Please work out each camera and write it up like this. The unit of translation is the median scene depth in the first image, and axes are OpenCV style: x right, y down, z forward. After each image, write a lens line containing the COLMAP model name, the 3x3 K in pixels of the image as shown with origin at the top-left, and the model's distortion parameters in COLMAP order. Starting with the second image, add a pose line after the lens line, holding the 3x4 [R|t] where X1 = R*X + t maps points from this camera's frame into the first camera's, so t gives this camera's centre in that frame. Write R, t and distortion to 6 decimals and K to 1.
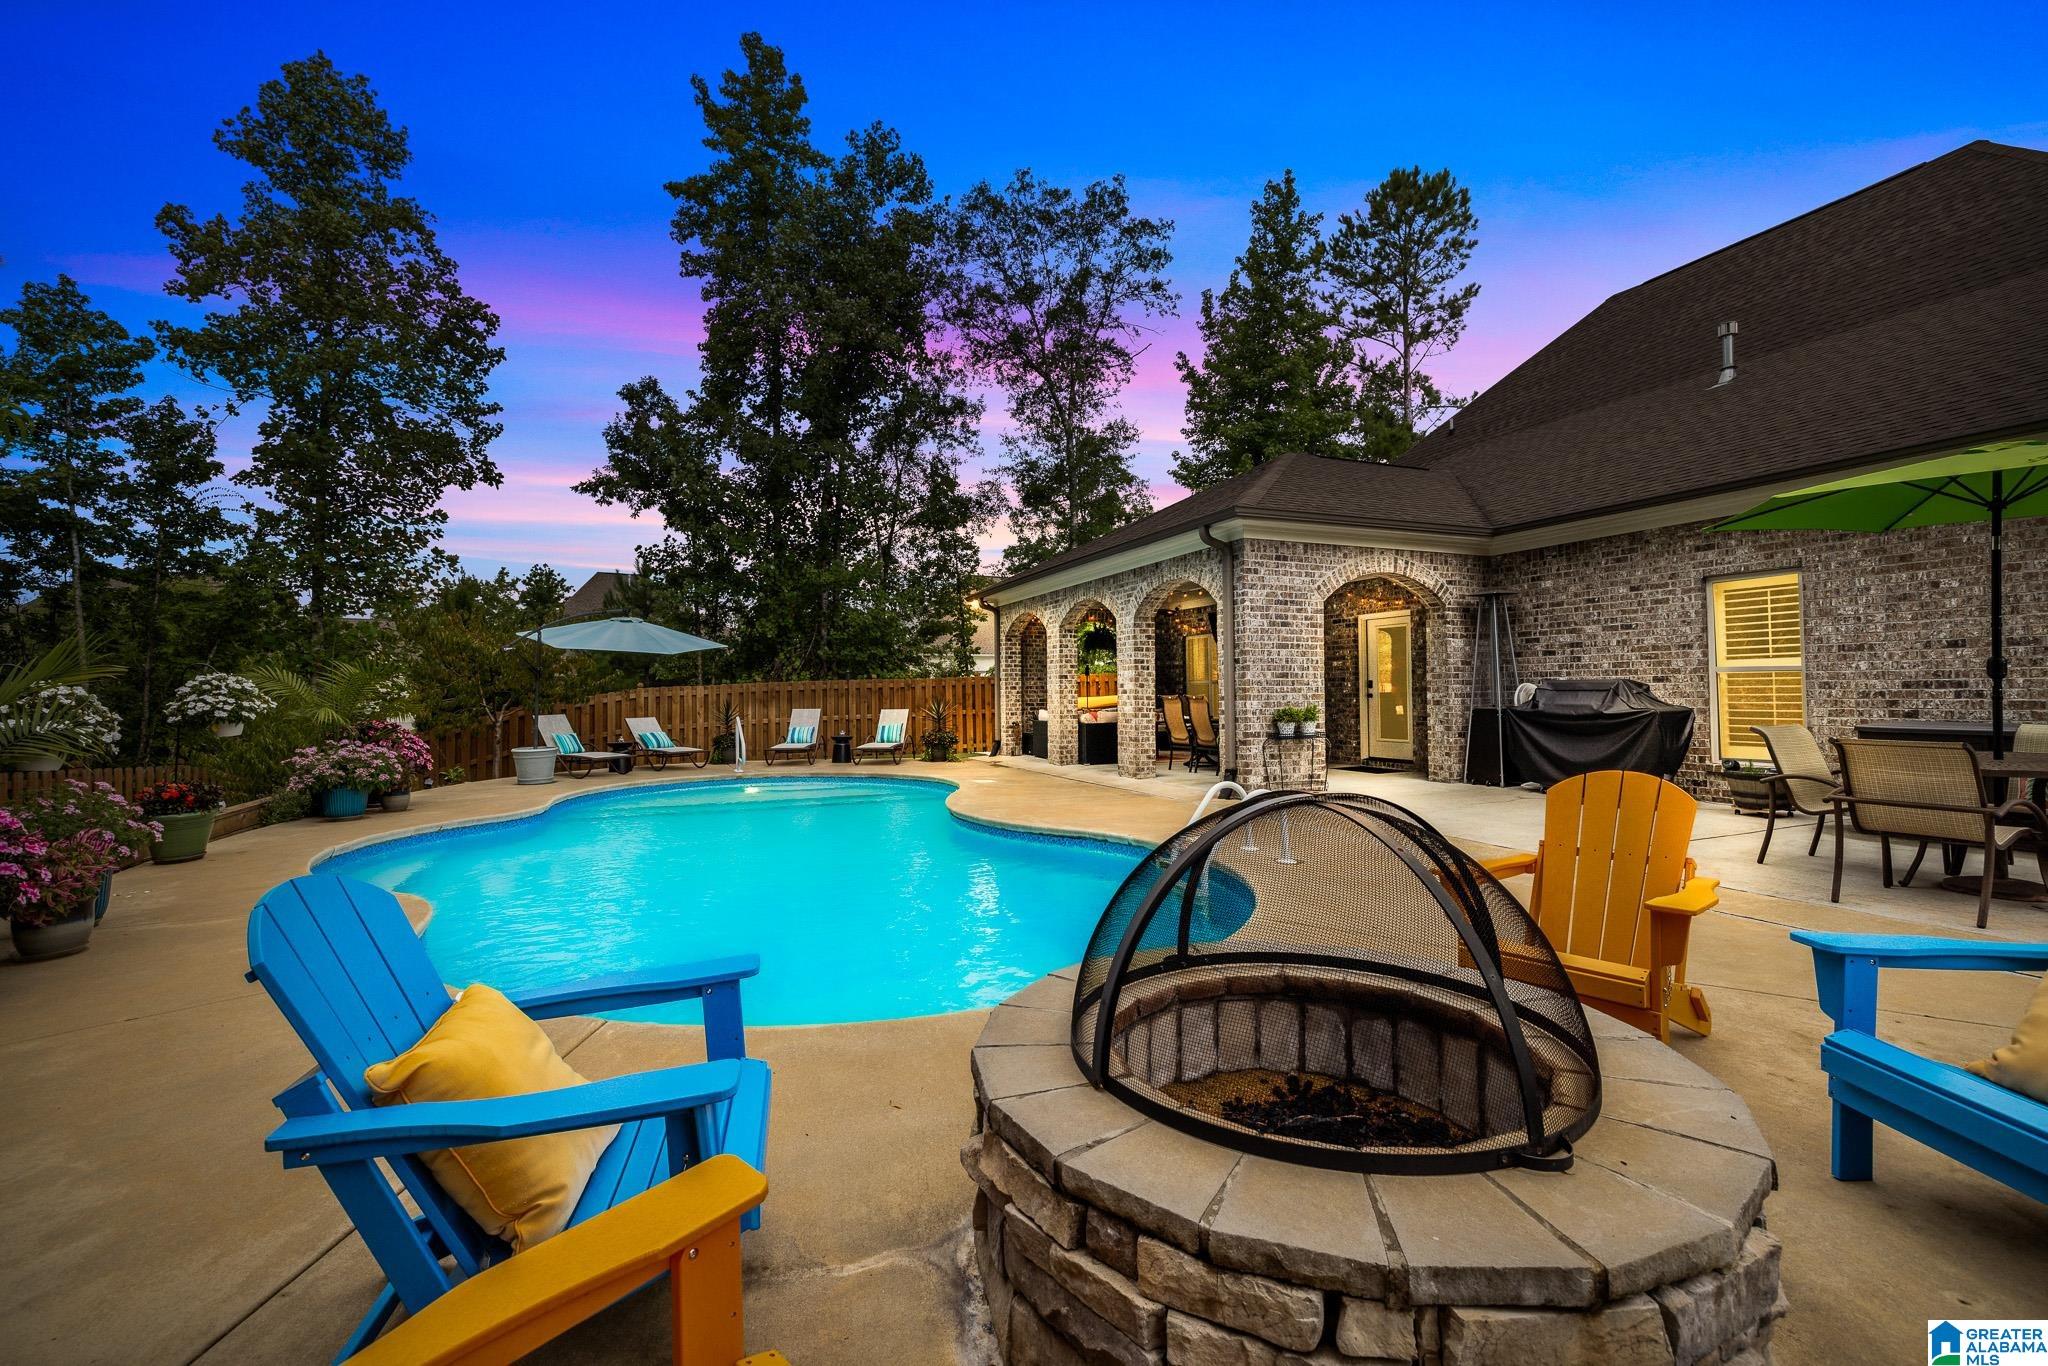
lens RADIAL K [[857.3, 0, 1021.8], [0, 857.3, 678.9], [0, 0, 1]] dist [-0.008842, 0.000150]
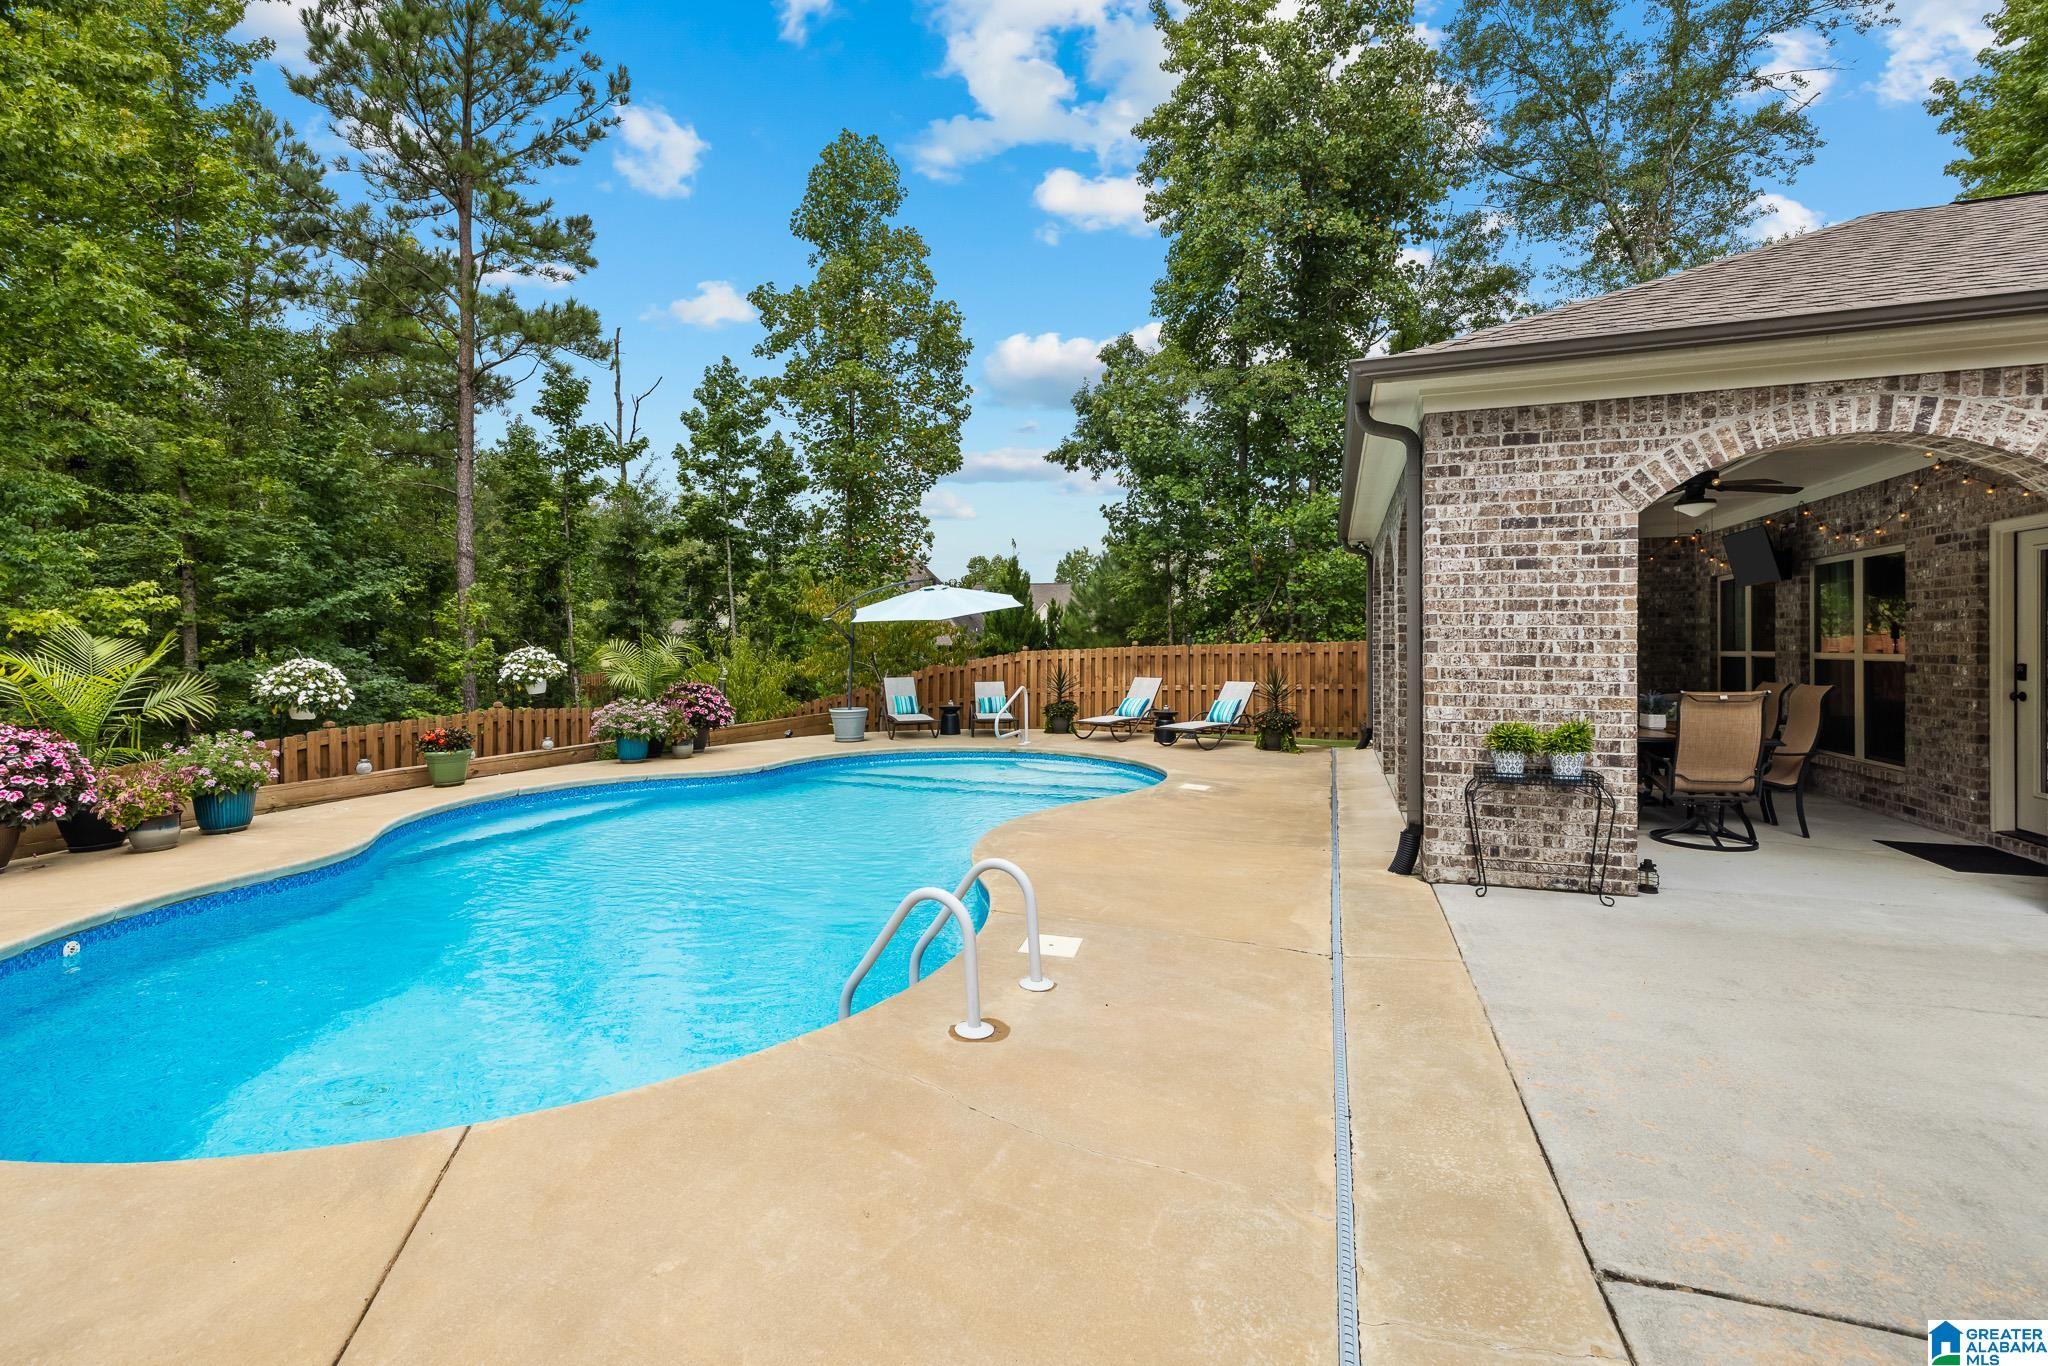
lens RADIAL K [[881.2, 0, 1014.9], [0, 881.2, 662.3], [0, 0, 1]] dist [-0.000973, 0.001151]
pose [[0.742074, 0.021401, -0.669976, 0.241124], [0.003247, 0.999364, 0.035518, -0.013101], [0.670310, -0.028532, 0.741533, 0.211570]]
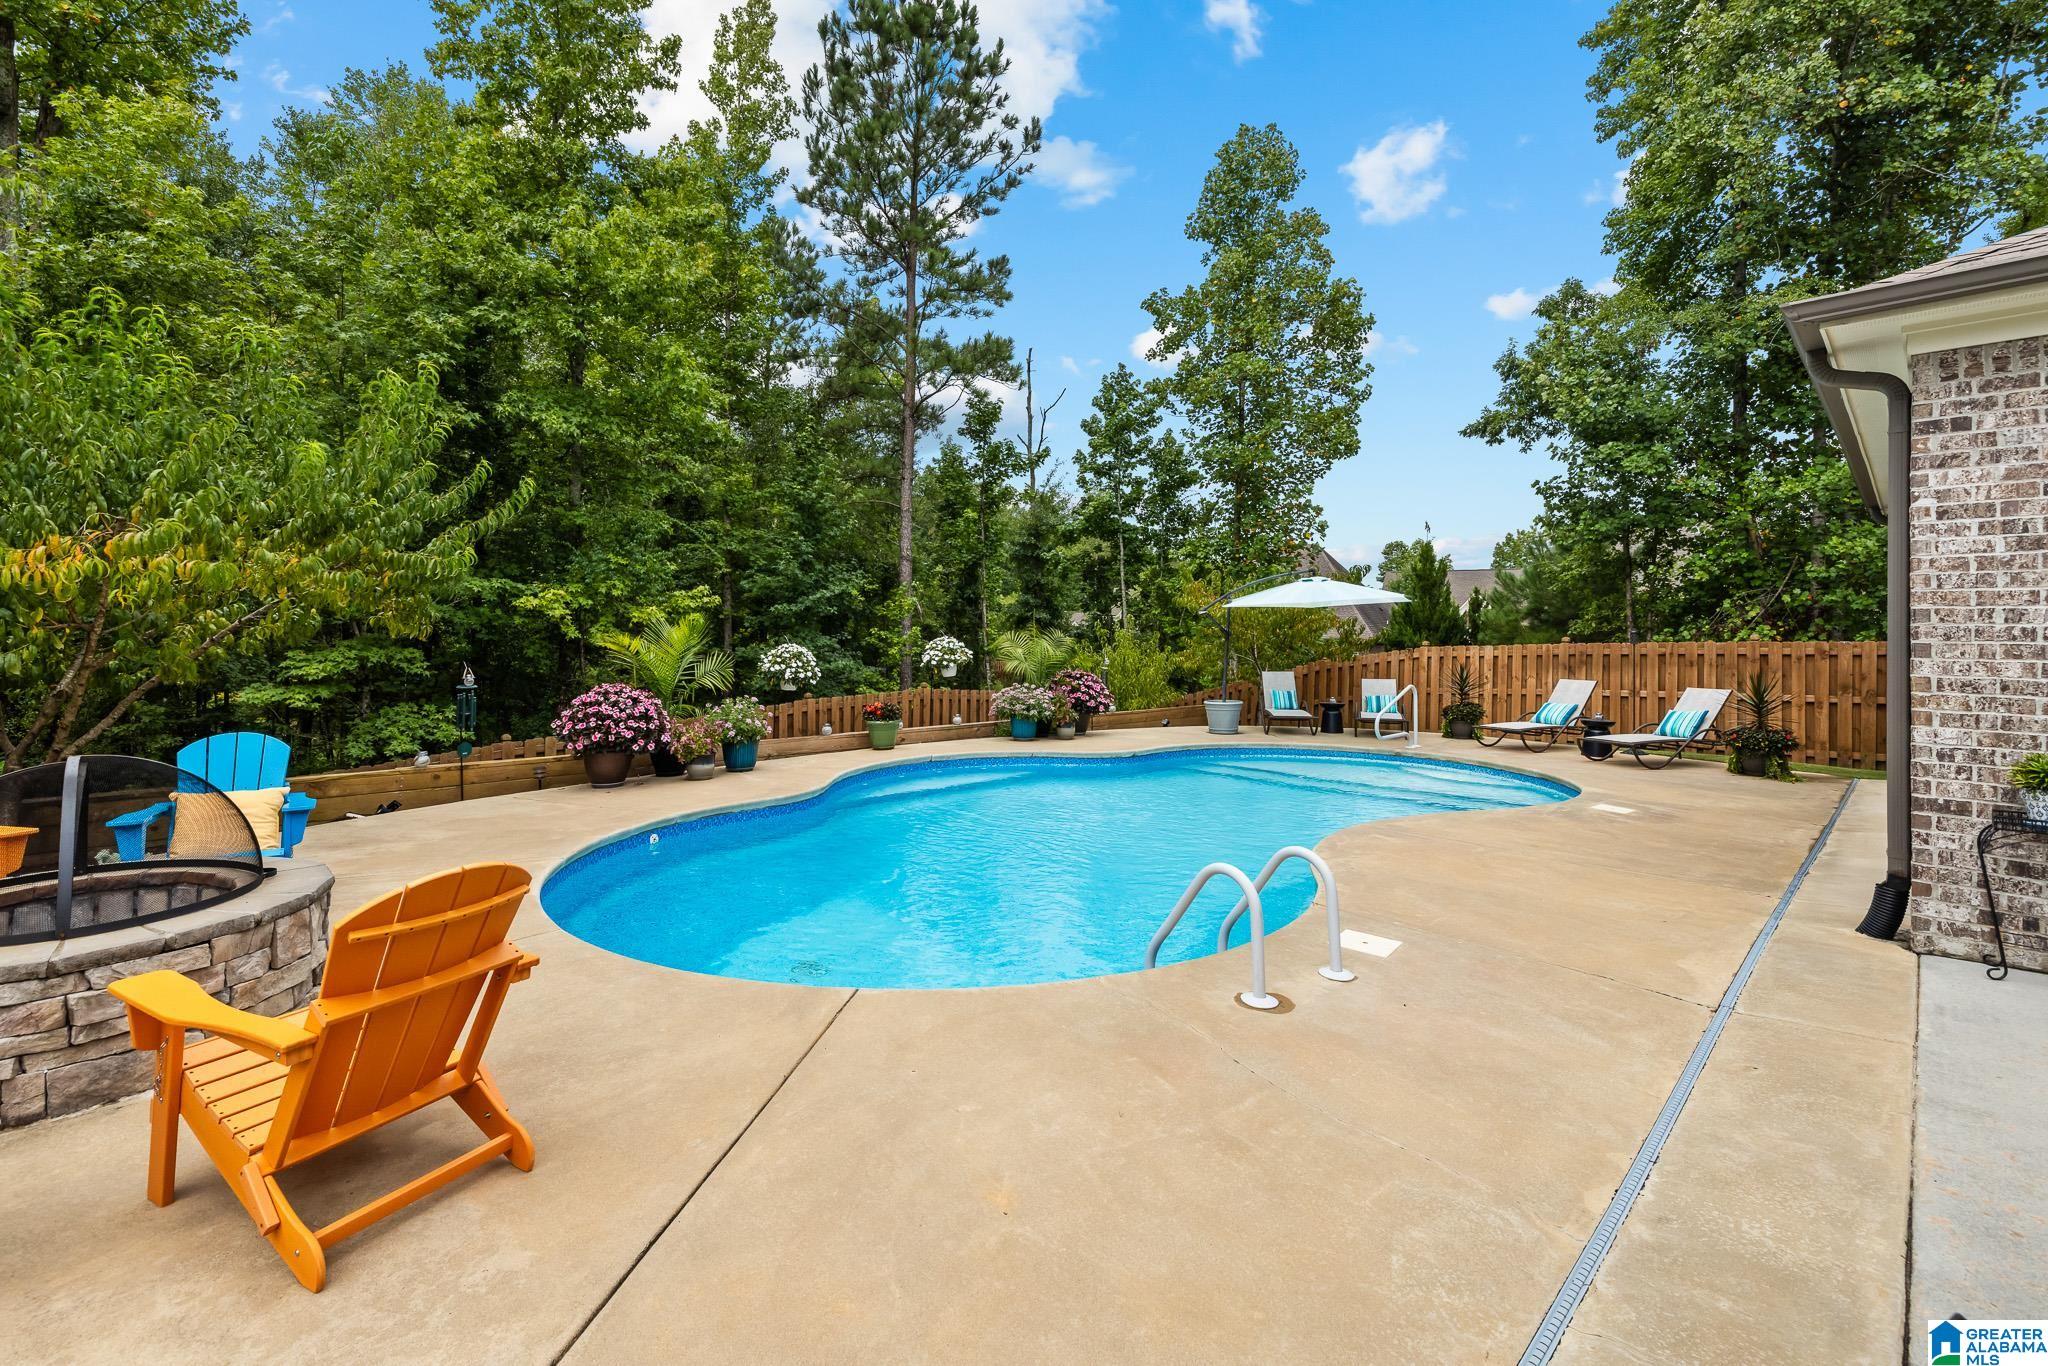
lens RADIAL K [[891.1, 0, 1002.9], [0, 891.1, 640.9], [0, 0, 1]] dist [0.000982, 0.000946]
pose [[0.370503, 0.019097, -0.928635, 0.276948], [-0.001480, 0.999799, 0.019970, -0.014253], [0.928830, -0.006025, 0.370457, 0.213472]]
